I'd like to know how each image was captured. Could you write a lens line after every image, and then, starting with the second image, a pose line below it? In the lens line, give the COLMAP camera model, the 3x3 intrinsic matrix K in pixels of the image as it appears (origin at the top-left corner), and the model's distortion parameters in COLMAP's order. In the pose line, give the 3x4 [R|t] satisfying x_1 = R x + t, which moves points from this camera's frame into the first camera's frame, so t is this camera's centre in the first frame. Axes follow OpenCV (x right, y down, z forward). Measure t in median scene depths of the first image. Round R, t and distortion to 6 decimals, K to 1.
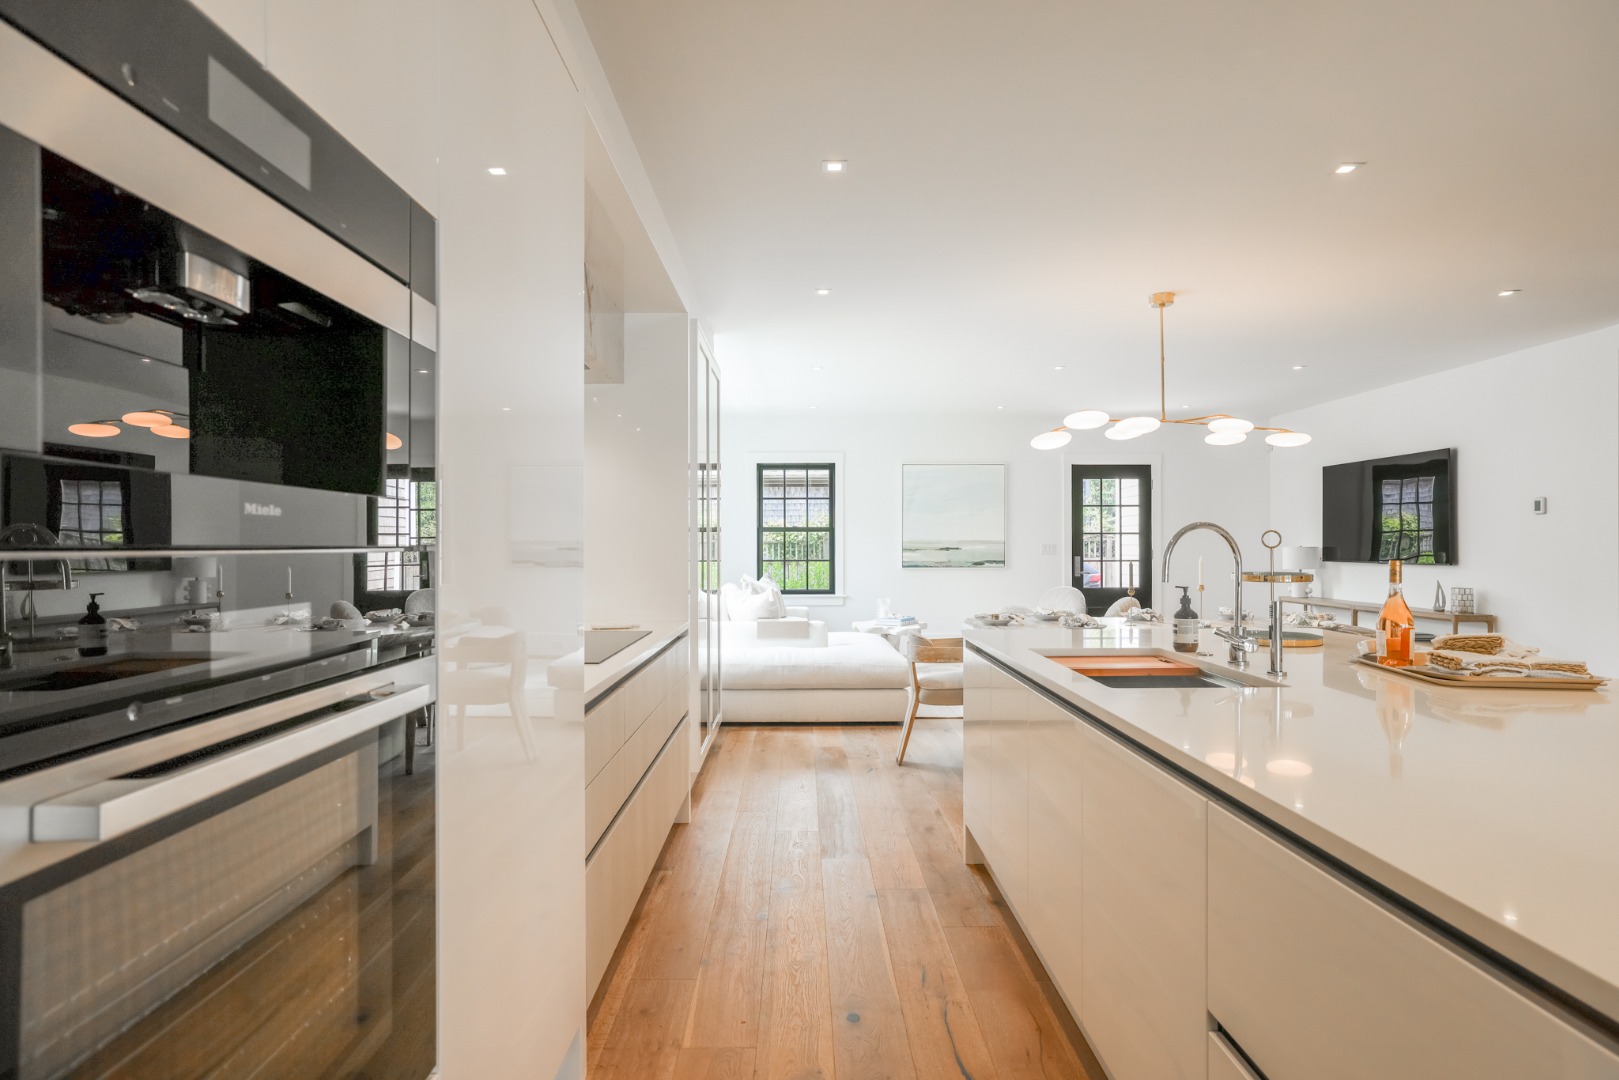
lens RADIAL K [[697.4, 0, 807.9], [0, 697.4, 541.2], [0, 0, 1]] dist [-0.004649, -0.000044]
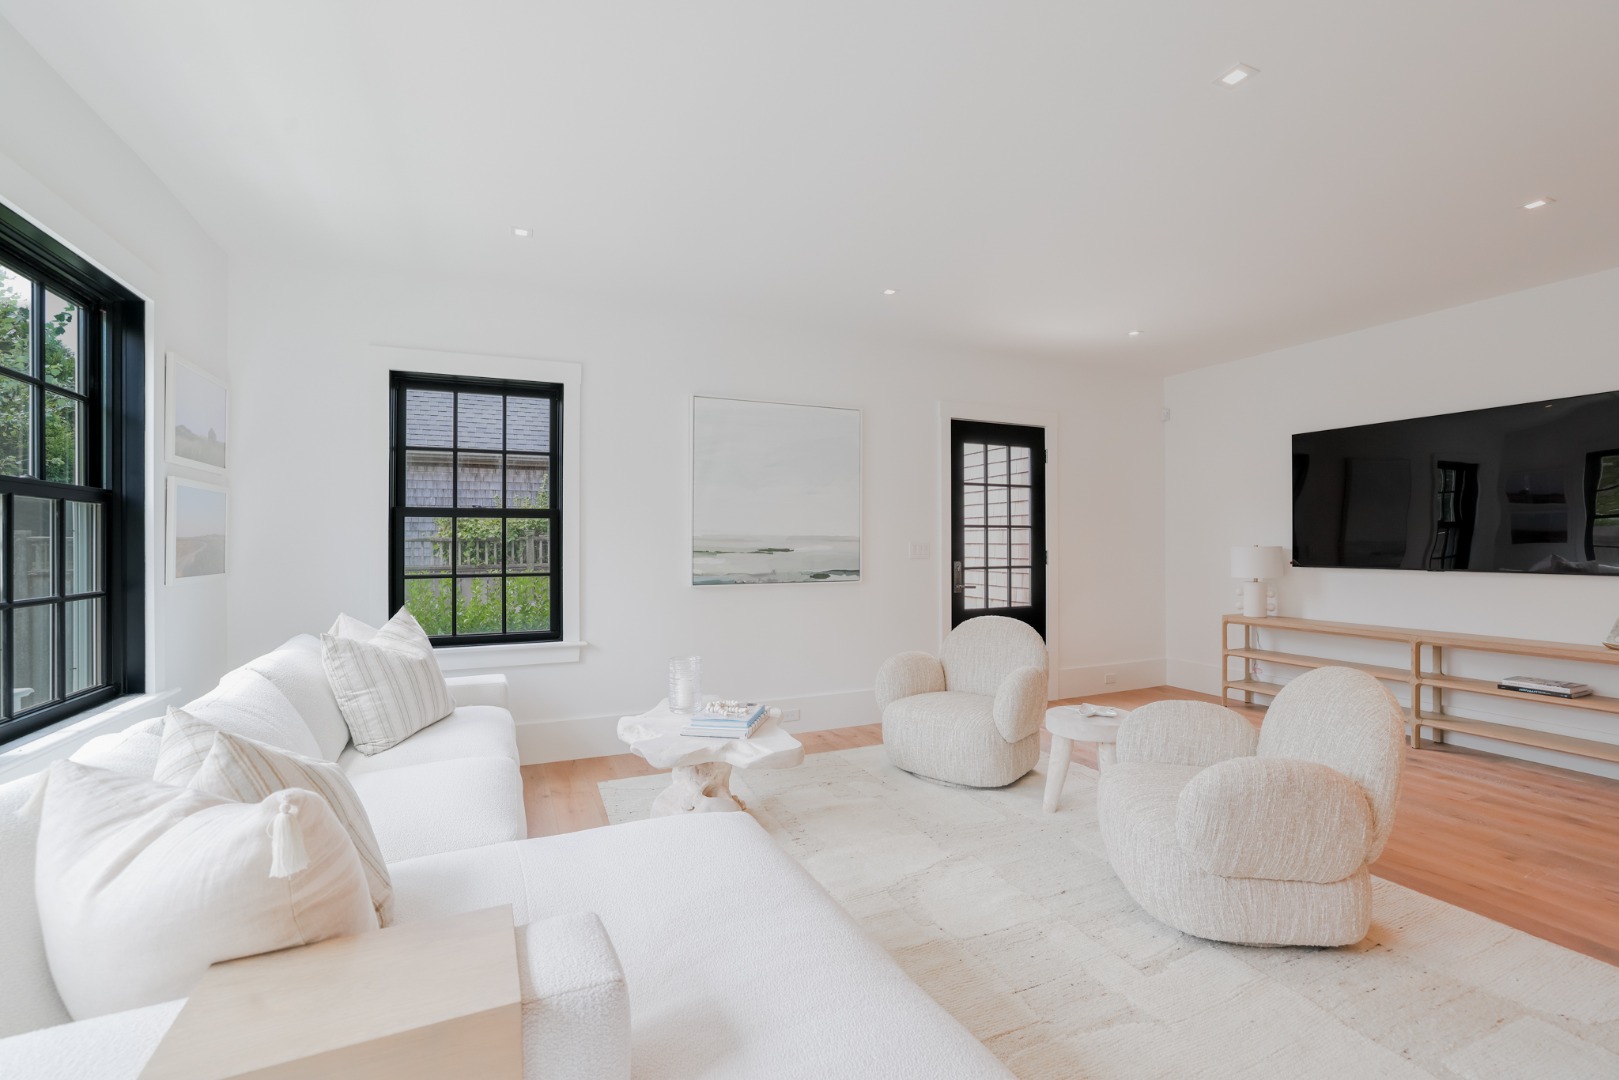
lens RADIAL K [[697.4, 0, 806.8], [0, 697.4, 538.5], [0, 0, 1]] dist [-0.004649, -0.000044]
pose [[0.916049, 0.002122, 0.401061, -0.002404], [-0.001030, 0.999995, -0.002938, 0.002478], [-0.401065, 0.002279, 0.916047, 0.458970]]
